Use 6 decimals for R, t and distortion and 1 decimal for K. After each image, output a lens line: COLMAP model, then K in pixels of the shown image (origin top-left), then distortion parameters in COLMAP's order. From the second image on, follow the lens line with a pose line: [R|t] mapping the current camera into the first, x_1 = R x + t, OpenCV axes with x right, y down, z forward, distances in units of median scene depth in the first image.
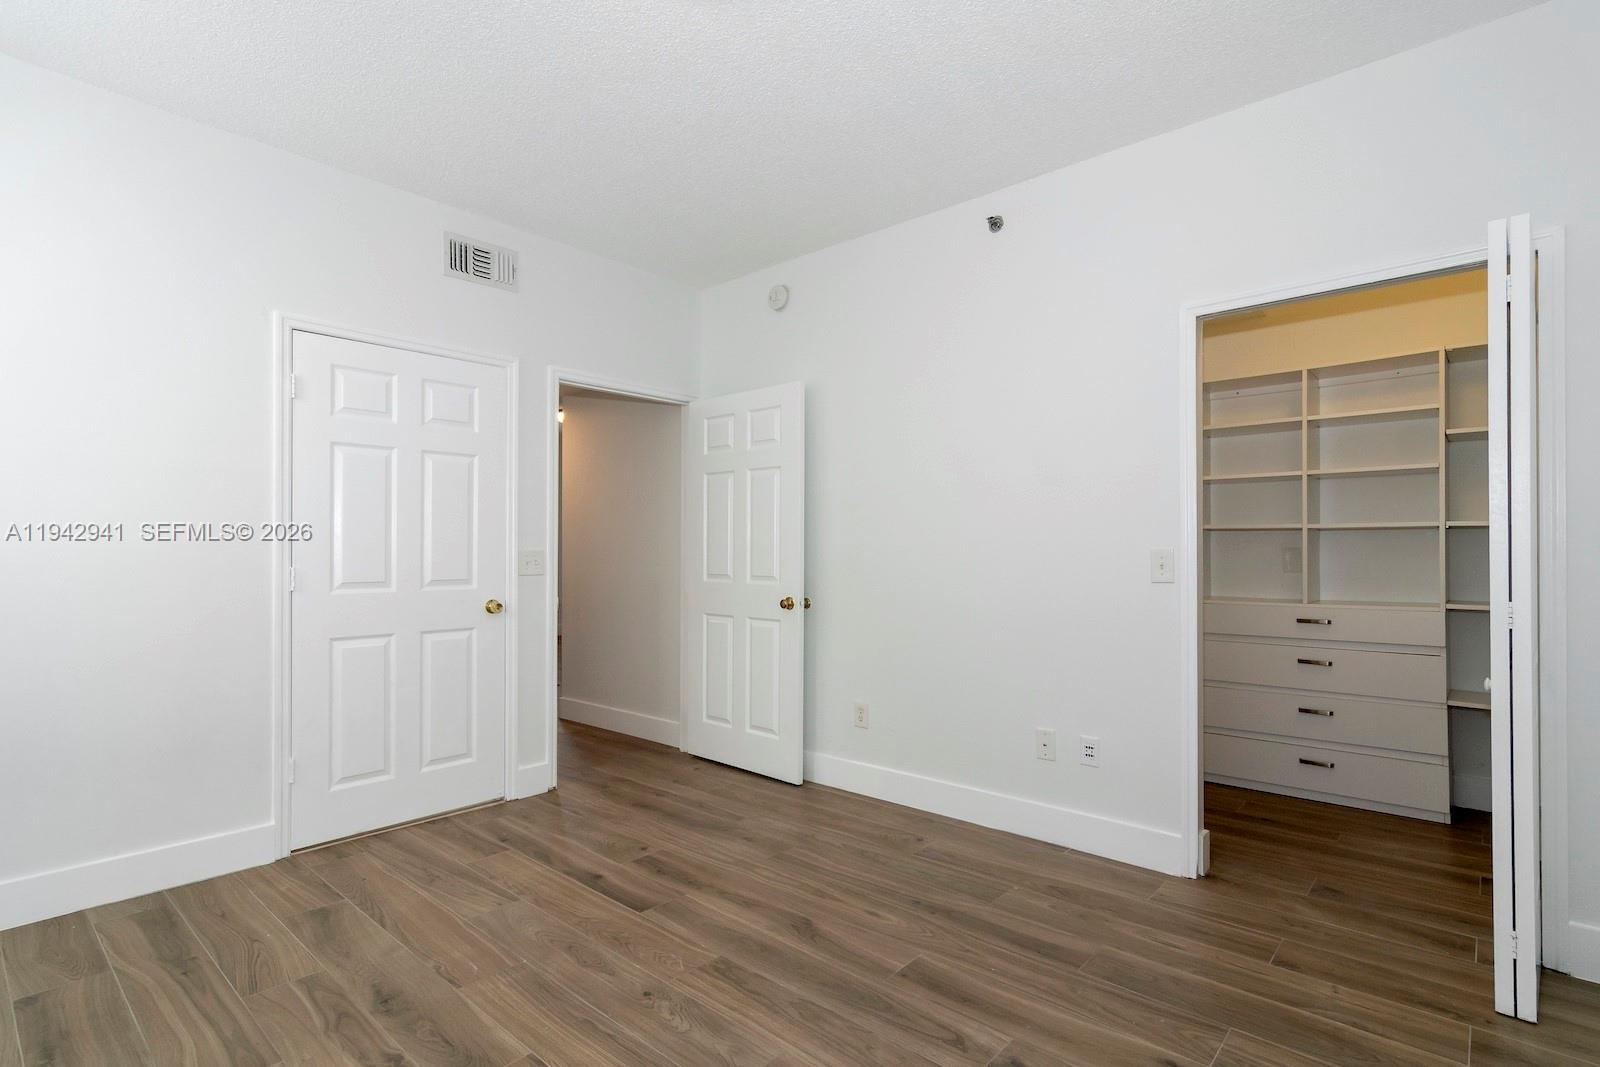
lens RADIAL K [[782.3, 0, 800.7], [0, 782.3, 540.8], [0, 0, 1]] dist [-0.003332, 0.003728]
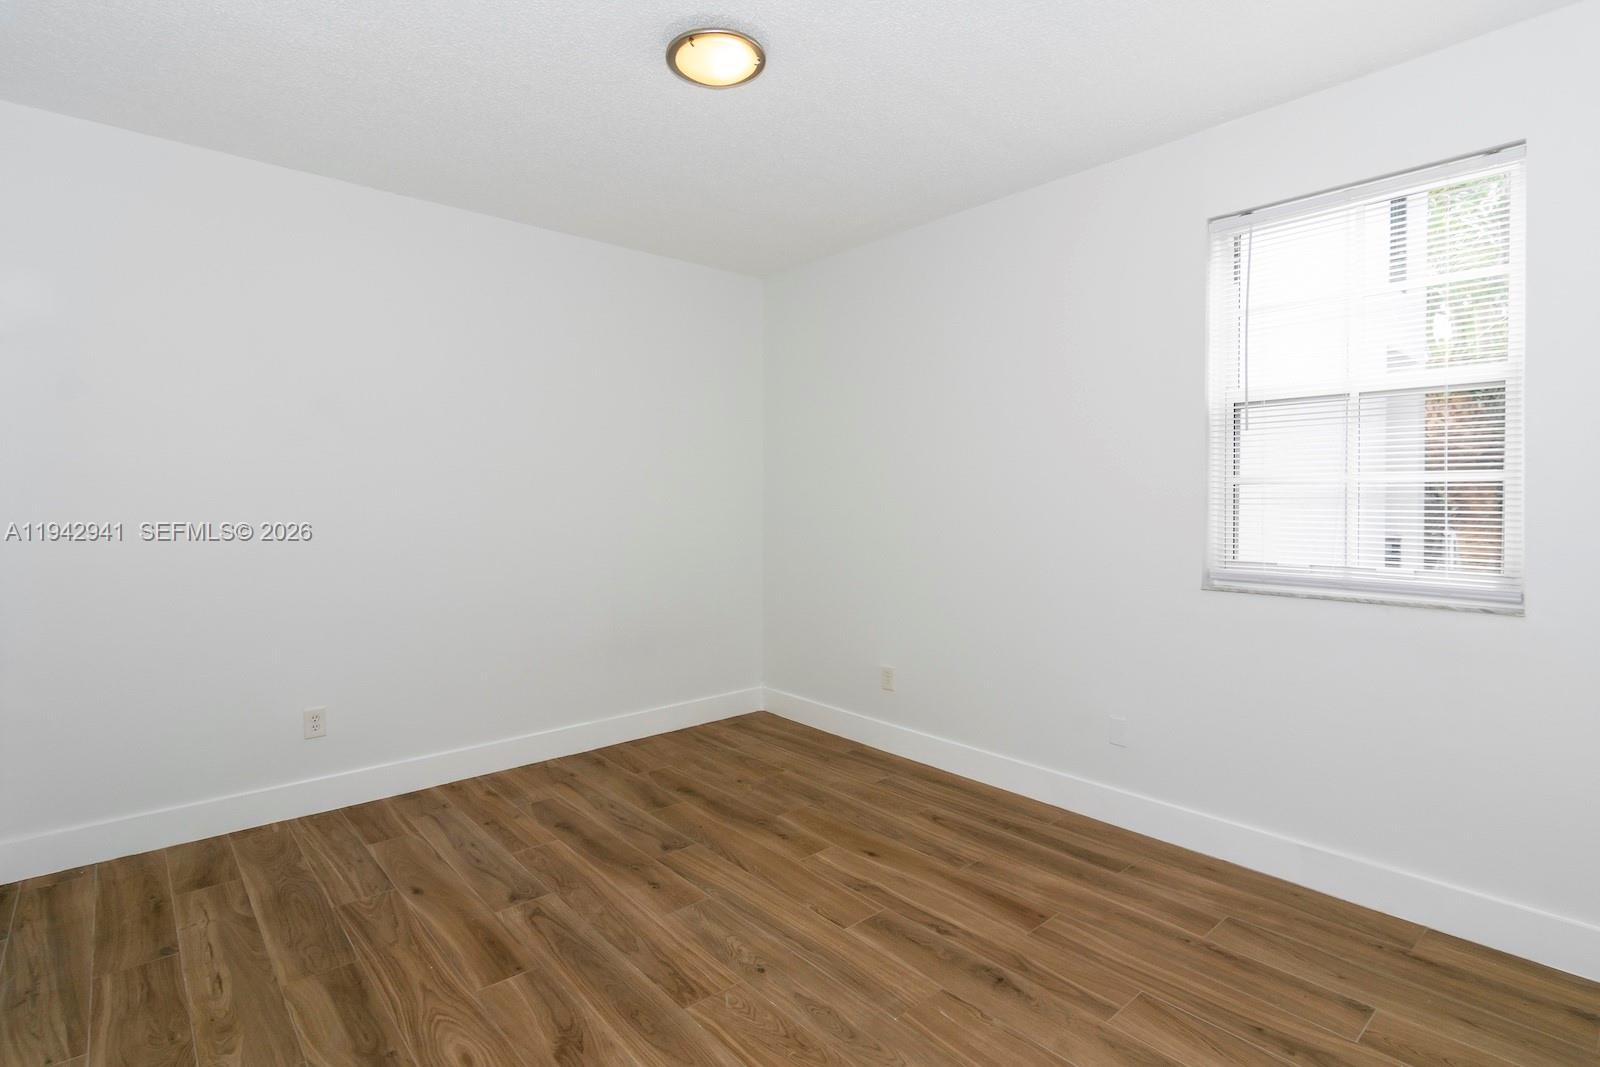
lens RADIAL K [[782.3, 0, 800.3], [0, 782.3, 526.4], [0, 0, 1]] dist [-0.003332, 0.003728]
pose [[-0.992728, -0.003024, 0.120343, -0.376968], [-0.000698, 0.999812, 0.019366, -0.057181], [-0.120379, 0.019141, -0.992543, 2.046868]]
